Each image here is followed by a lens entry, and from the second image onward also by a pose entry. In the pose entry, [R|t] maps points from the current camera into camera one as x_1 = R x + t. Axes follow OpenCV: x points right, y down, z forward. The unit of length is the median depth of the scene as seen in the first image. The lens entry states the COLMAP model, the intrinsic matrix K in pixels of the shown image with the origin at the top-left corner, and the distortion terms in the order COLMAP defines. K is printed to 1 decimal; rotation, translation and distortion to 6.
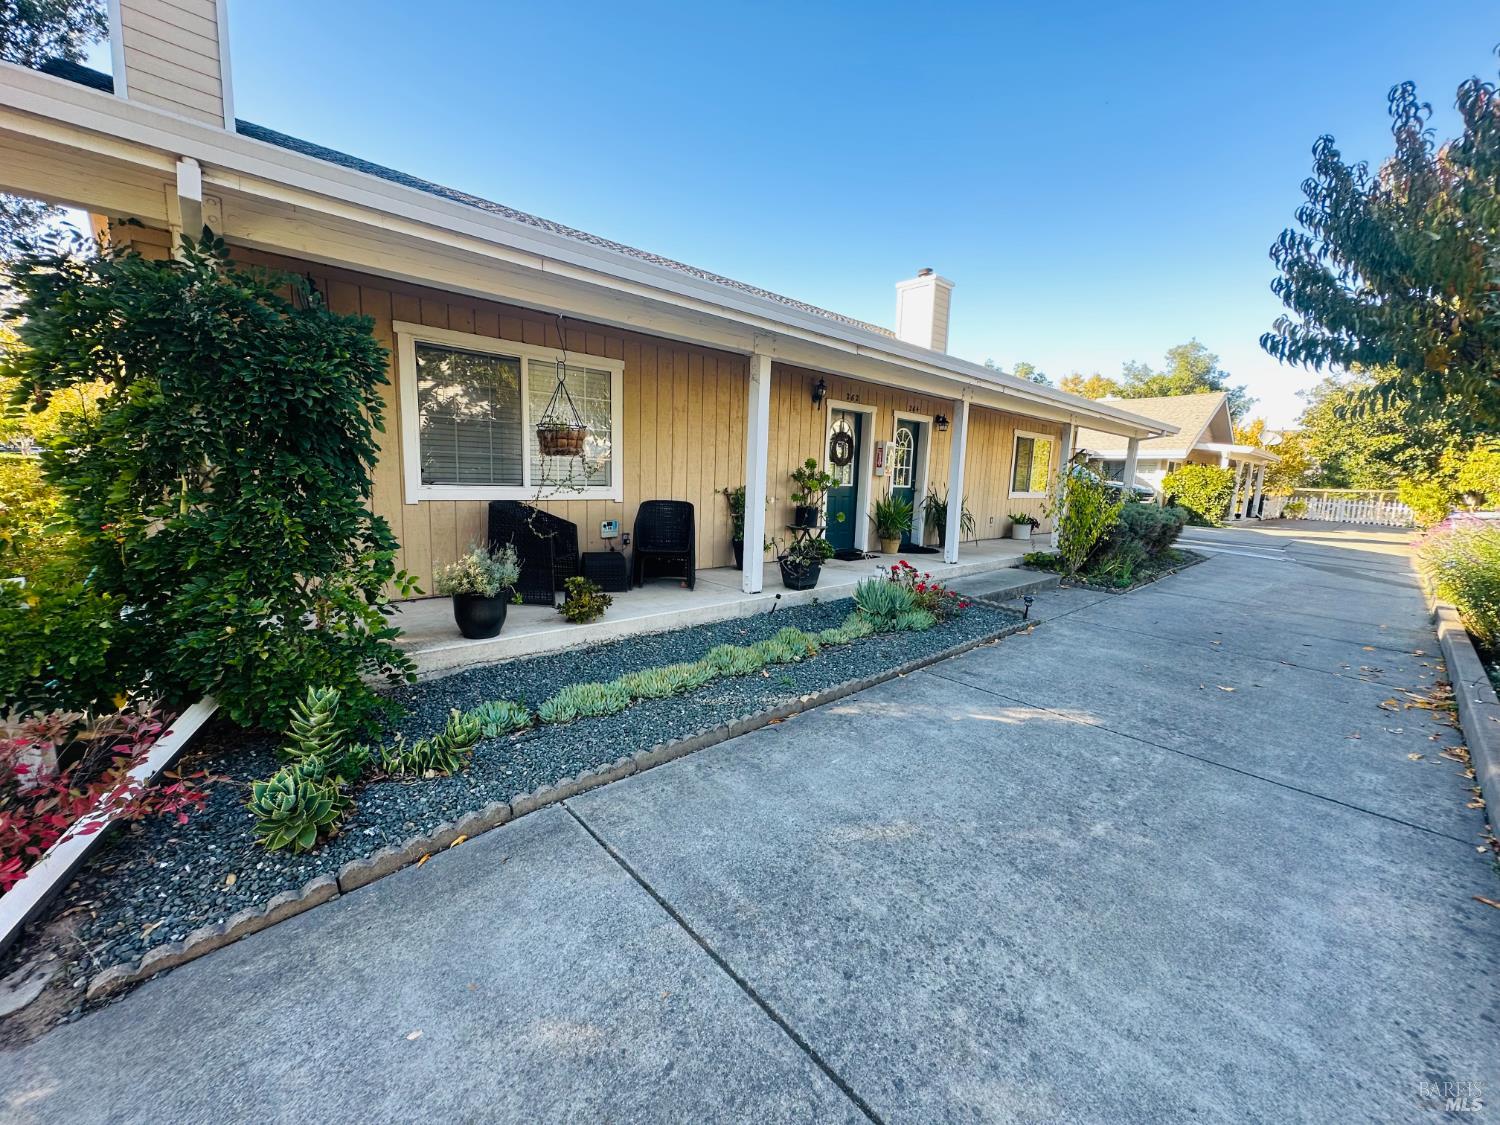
lens RADIAL K [[589.2, 0, 753.6], [0, 589.2, 557.3], [0, 0, 1]] dist [-0.003670, 0.000652]
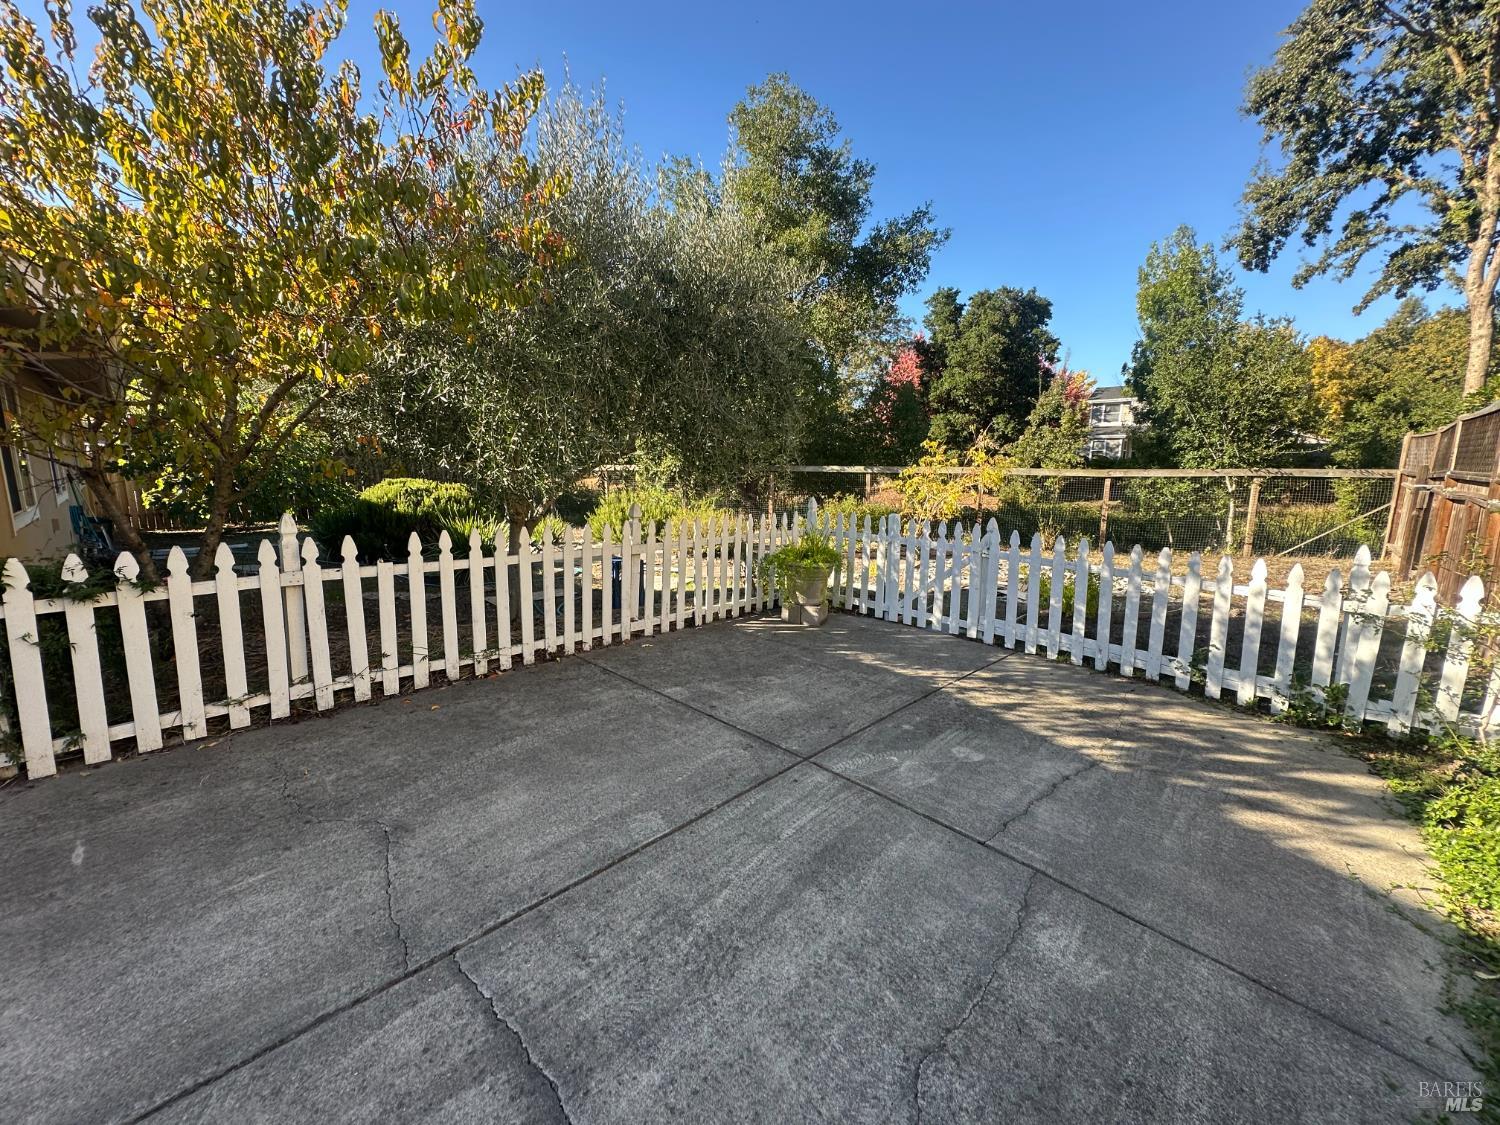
lens RADIAL K [[589.2, 0, 753.6], [0, 589.2, 557.7], [0, 0, 1]] dist [-0.003670, 0.000652]
pose [[0.998268, -0.030633, 0.050216, 1.223328], [0.029799, 0.999407, 0.017273, -0.125646], [-0.050715, -0.015747, 0.998589, 1.085042]]
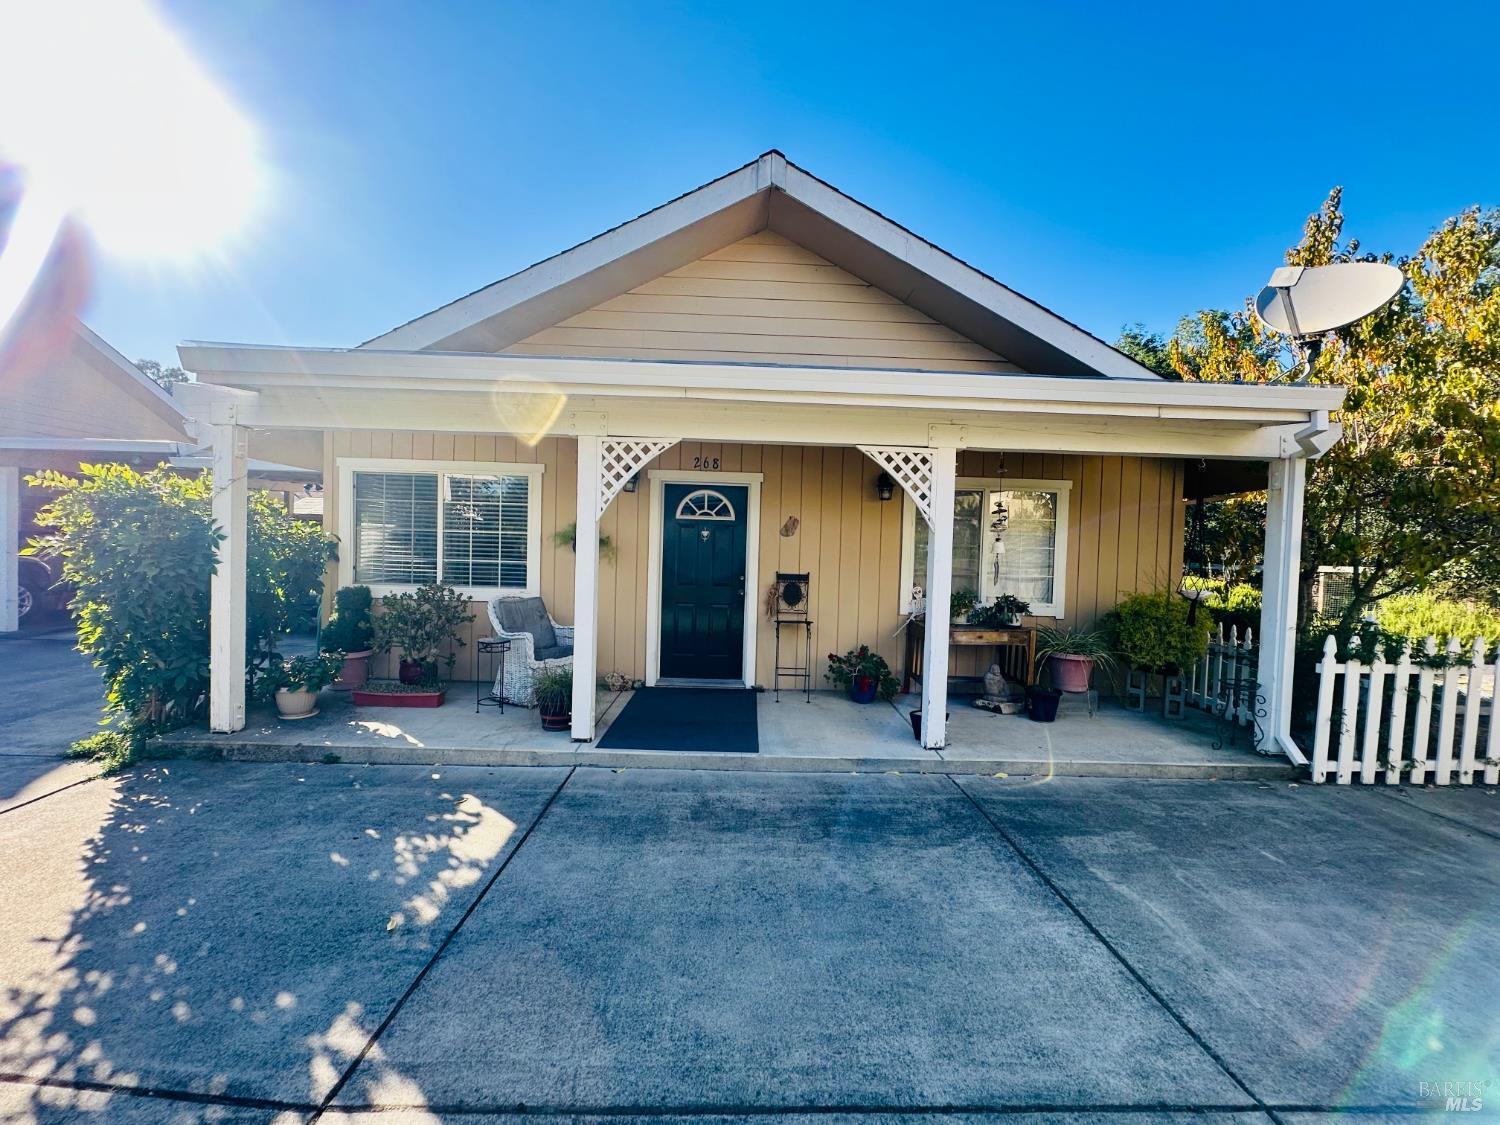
lens RADIAL K [[589.2, 0, 755.8], [0, 589.2, 563.3], [0, 0, 1]] dist [-0.003670, 0.000652]
pose [[0.751684, 0.008682, -0.659466, 1.099194], [-0.097732, 0.990340, -0.098361, -0.118054], [0.652242, 0.138387, 0.745272, 0.977719]]
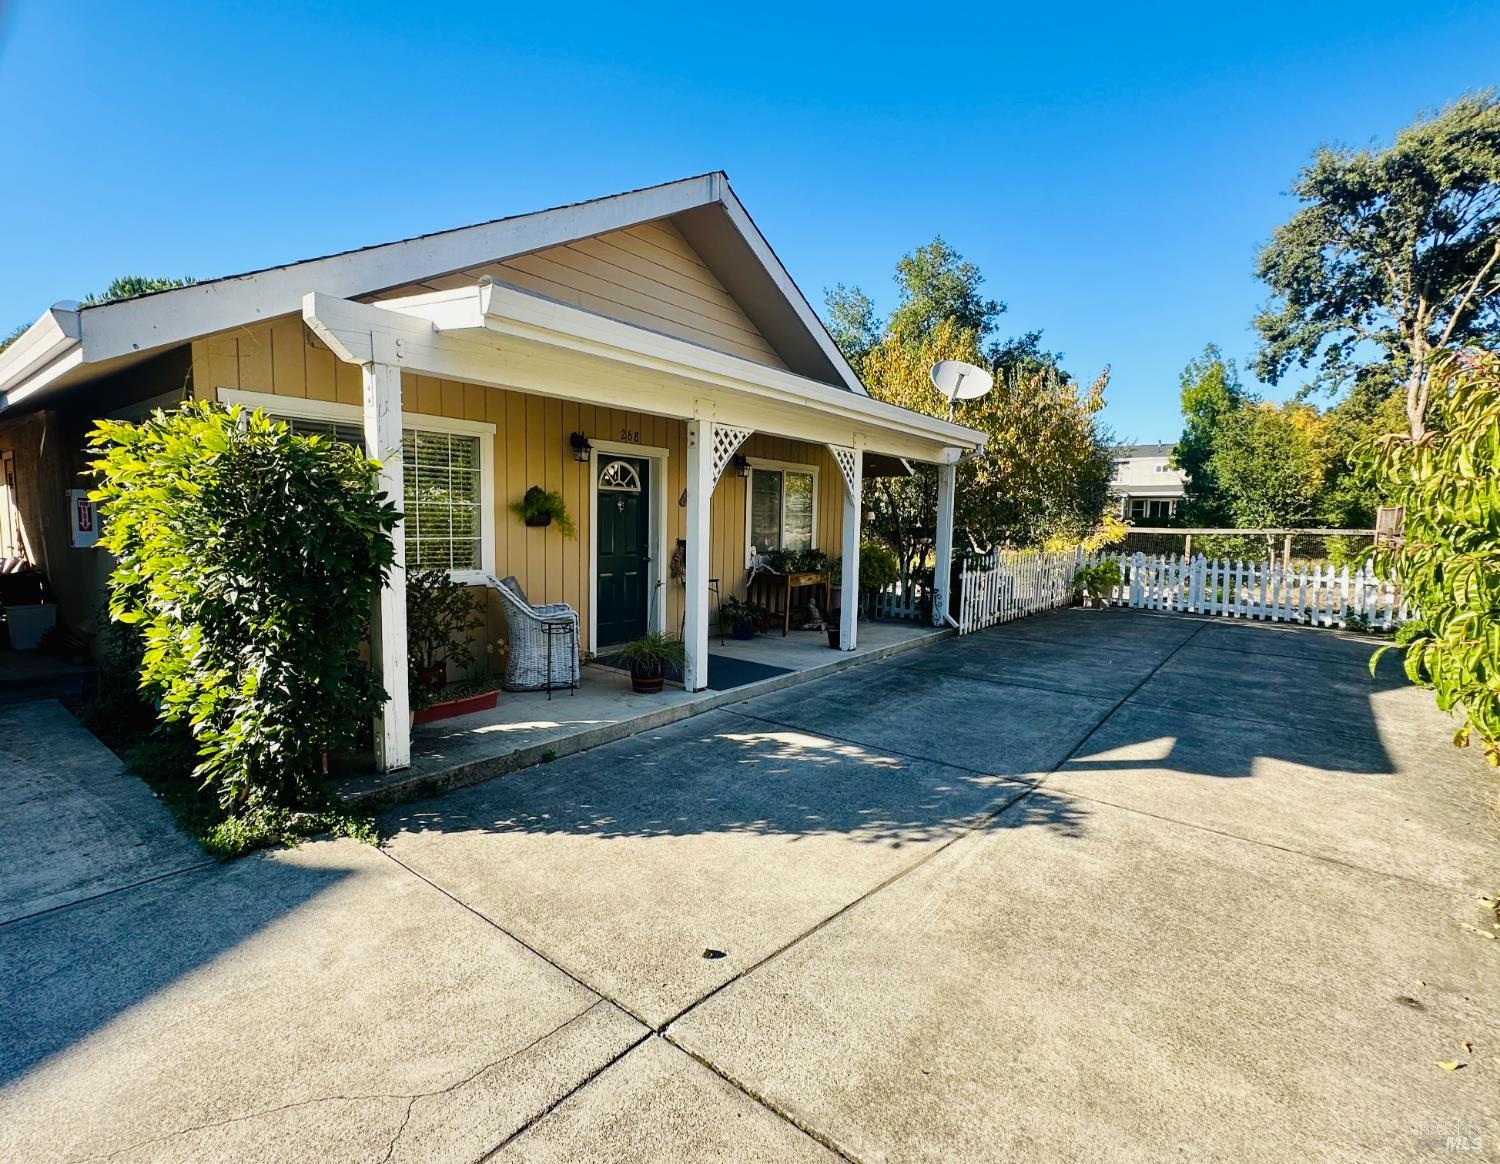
lens RADIAL K [[710.6, 0, 729.9], [0, 710.6, 581.7], [0, 0, 1]] dist [-0.003328, 0.001193]
pose [[0.988871, -0.031016, 0.145508, 0.830159], [0.038672, 0.997996, -0.050080, -0.094017], [-0.143663, 0.055150, 0.988089, 0.769052]]
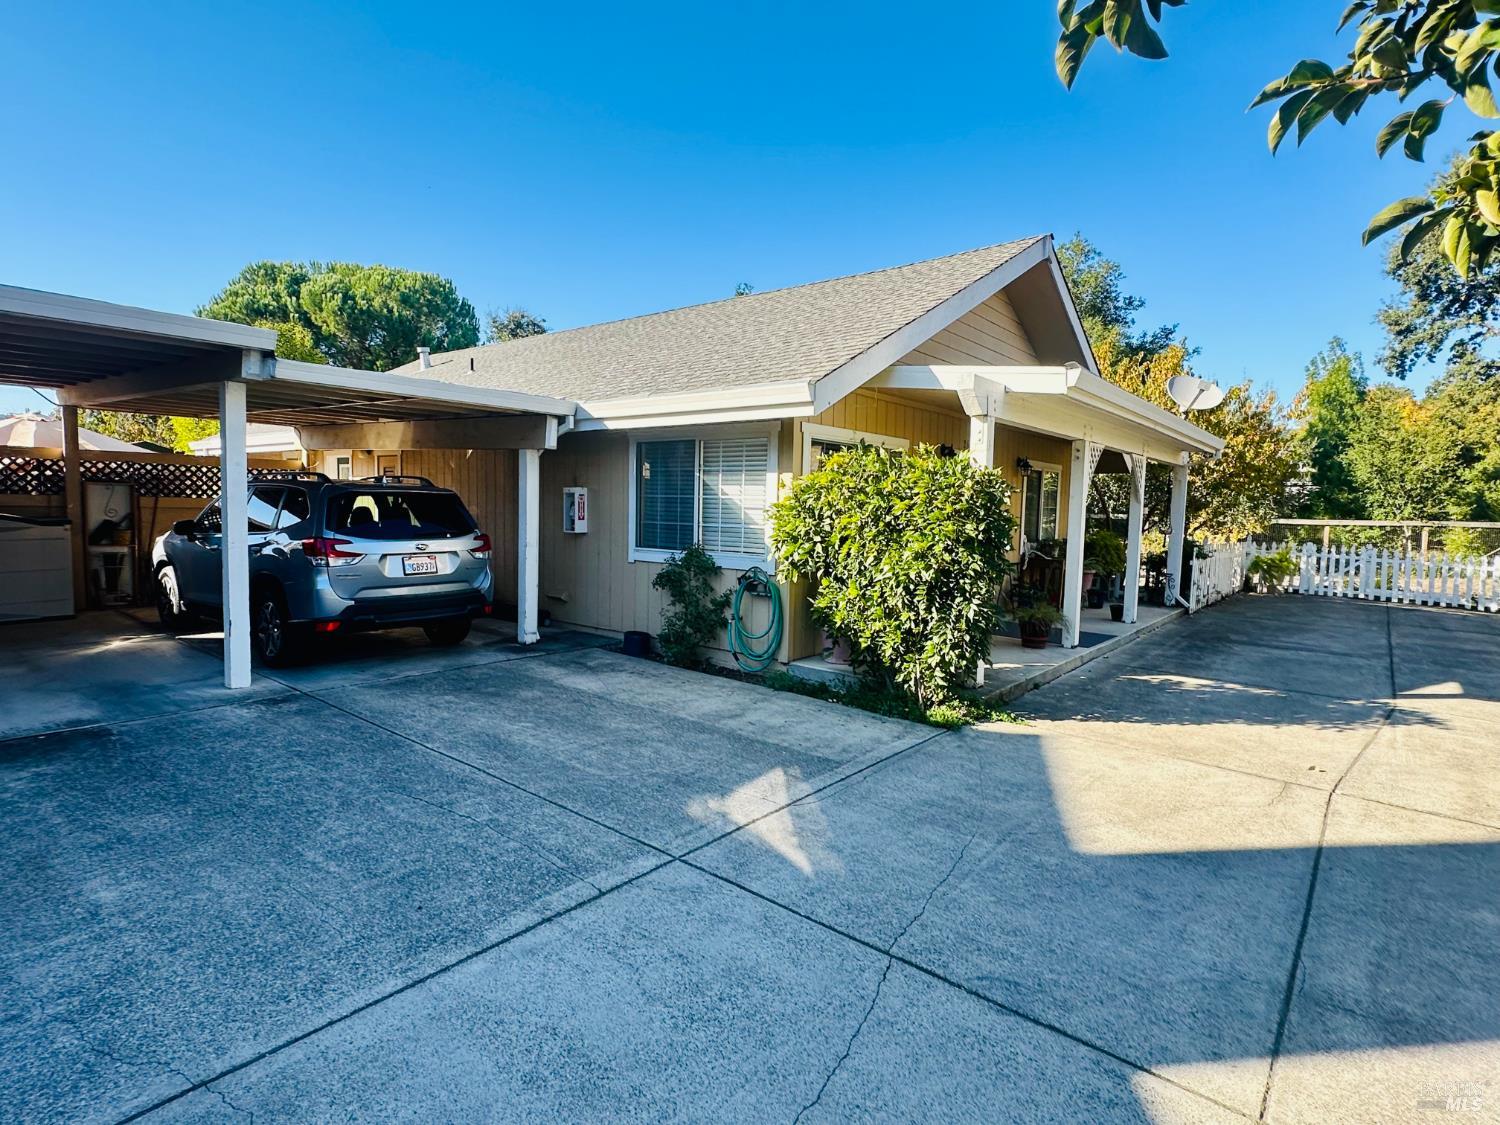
lens RADIAL K [[769.9, 0, 755.1], [0, 769.9, 562.8], [0, 0, 1]] dist [-0.002984, -0.000269]
pose [[0.989549, -0.021069, 0.142650, 0.639343], [0.029813, 0.997787, -0.059441, -0.090231], [-0.141082, 0.063072, 0.987987, 0.680794]]
